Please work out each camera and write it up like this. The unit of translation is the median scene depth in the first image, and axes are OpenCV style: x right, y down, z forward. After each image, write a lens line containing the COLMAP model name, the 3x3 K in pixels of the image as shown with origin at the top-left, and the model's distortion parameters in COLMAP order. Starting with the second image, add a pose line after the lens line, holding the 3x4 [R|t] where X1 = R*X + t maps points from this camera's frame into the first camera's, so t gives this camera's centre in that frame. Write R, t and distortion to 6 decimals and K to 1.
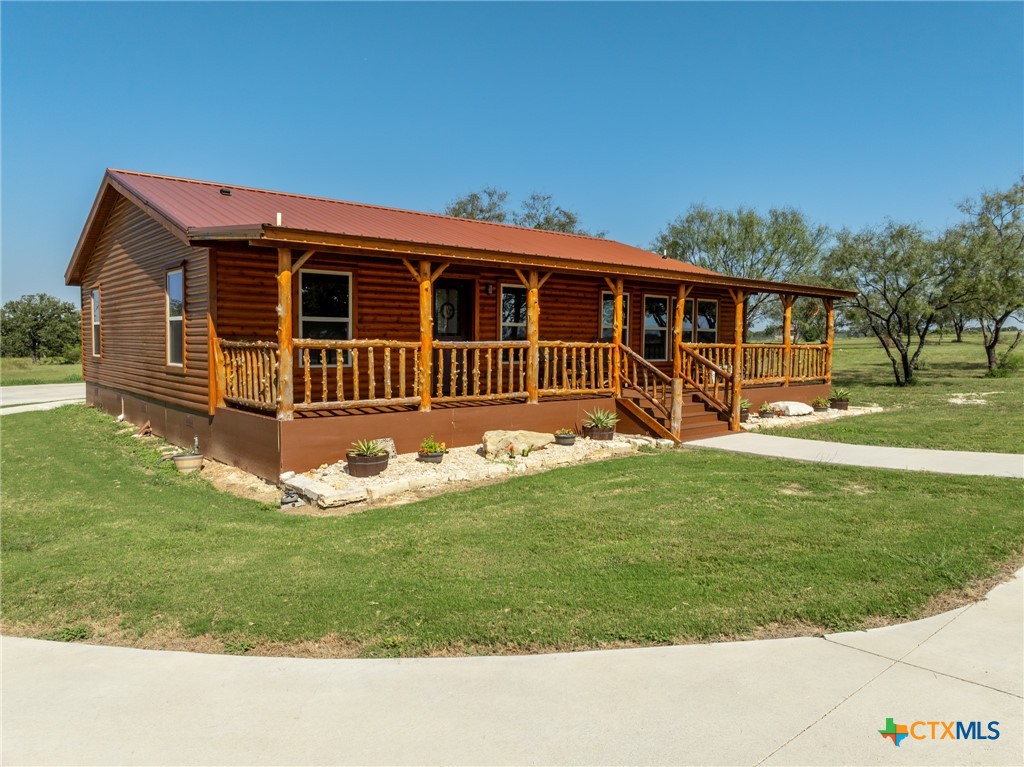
lens RADIAL K [[701.6, 0, 512.0], [0, 701.6, 383.5], [0, 0, 1]] dist [0.000109, 0.000113]
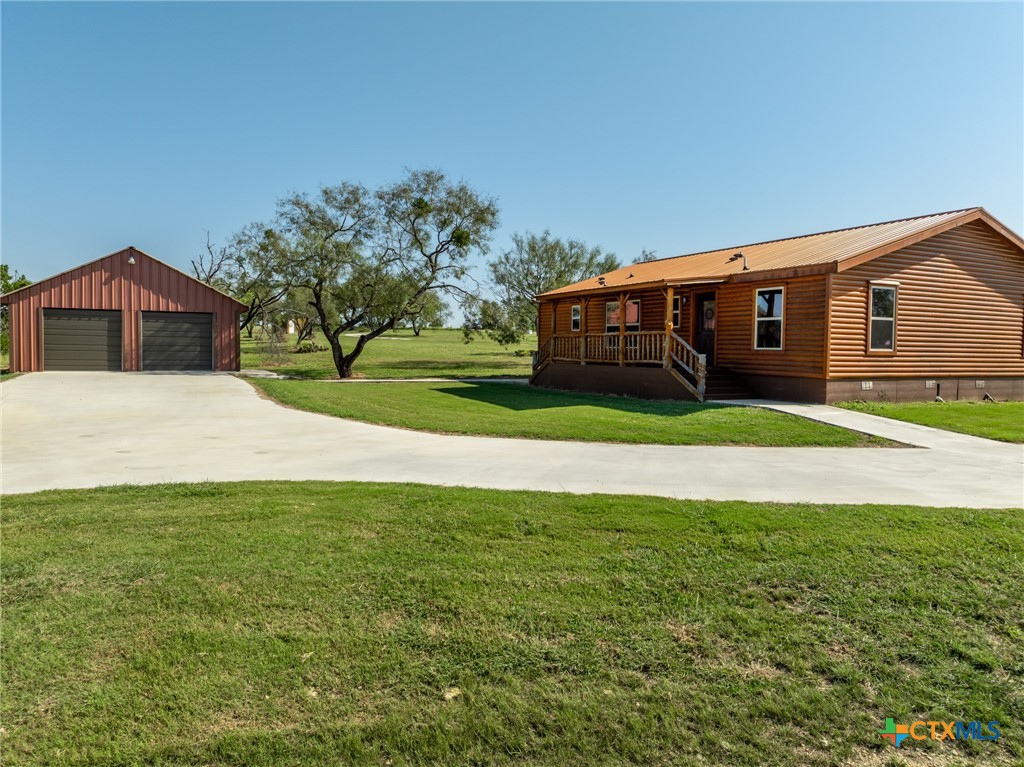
lens RADIAL K [[701.6, 0, 512.0], [0, 701.6, 383.5], [0, 0, 1]] dist [0.000109, 0.000113]
pose [[-0.246145, 0.063658, -0.967140, 1.788737], [-0.050343, 0.995654, 0.078348, -0.049526], [0.967925, 0.067974, -0.241870, 1.074090]]
